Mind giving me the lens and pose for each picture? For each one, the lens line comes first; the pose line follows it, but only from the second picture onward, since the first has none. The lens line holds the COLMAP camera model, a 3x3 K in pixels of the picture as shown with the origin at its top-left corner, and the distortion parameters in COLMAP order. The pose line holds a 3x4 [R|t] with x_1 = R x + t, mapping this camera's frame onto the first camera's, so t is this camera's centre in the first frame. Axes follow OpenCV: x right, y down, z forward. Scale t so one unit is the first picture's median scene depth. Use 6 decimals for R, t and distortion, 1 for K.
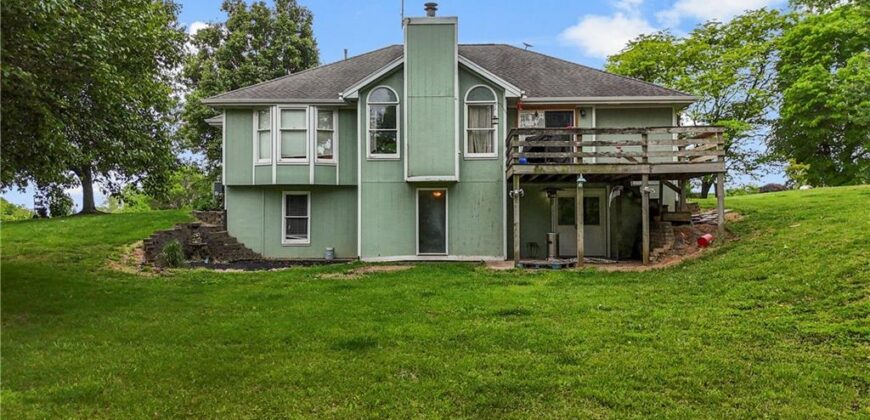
lens RADIAL K [[653.4, 0, 435.0], [0, 653.4, 210.0], [0, 0, 1]] dist [0.046284, 0.000851]
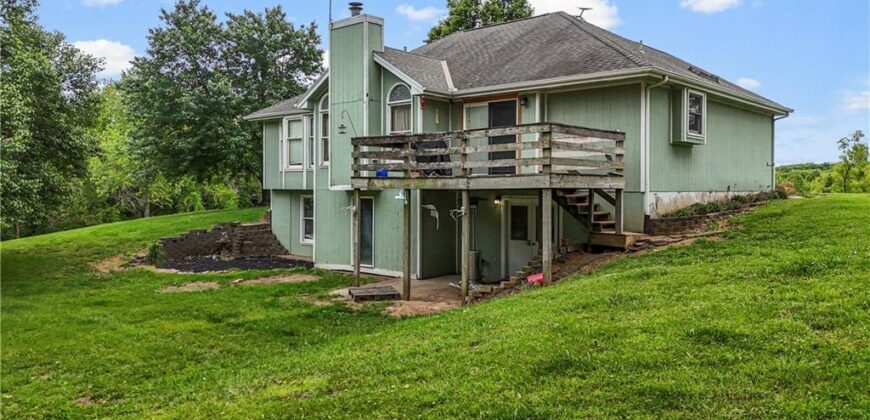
lens RADIAL K [[653.4, 0, 435.0], [0, 653.4, 210.0], [0, 0, 1]] dist [0.046284, 0.000851]
pose [[0.765973, 0.027492, -0.642284, 0.689788], [0.005857, 0.998745, 0.049734, -0.060699], [0.642846, -0.041857, 0.764851, 0.332724]]
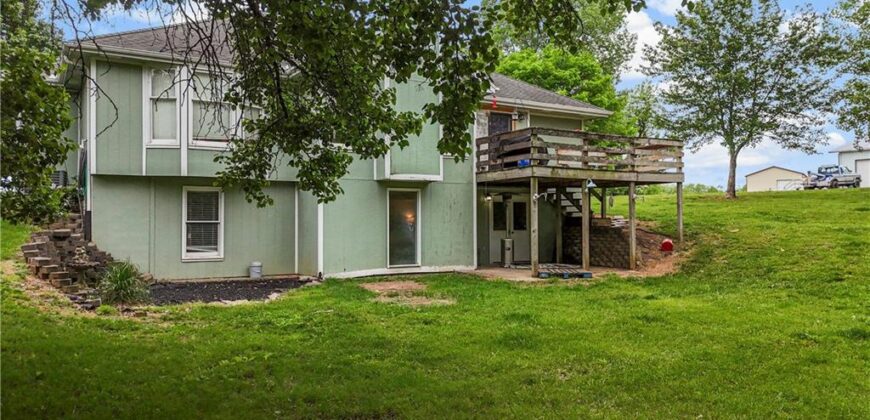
lens RADIAL K [[625.0, 0, 447.1], [0, 625.0, 212.2], [0, 0, 1]] dist [0.083885, -0.101341]
pose [[0.835953, 0.009323, 0.548722, -0.399486], [-0.009110, 0.999954, -0.003110, -0.000449], [-0.548725, -0.002399, 0.835999, 0.282473]]
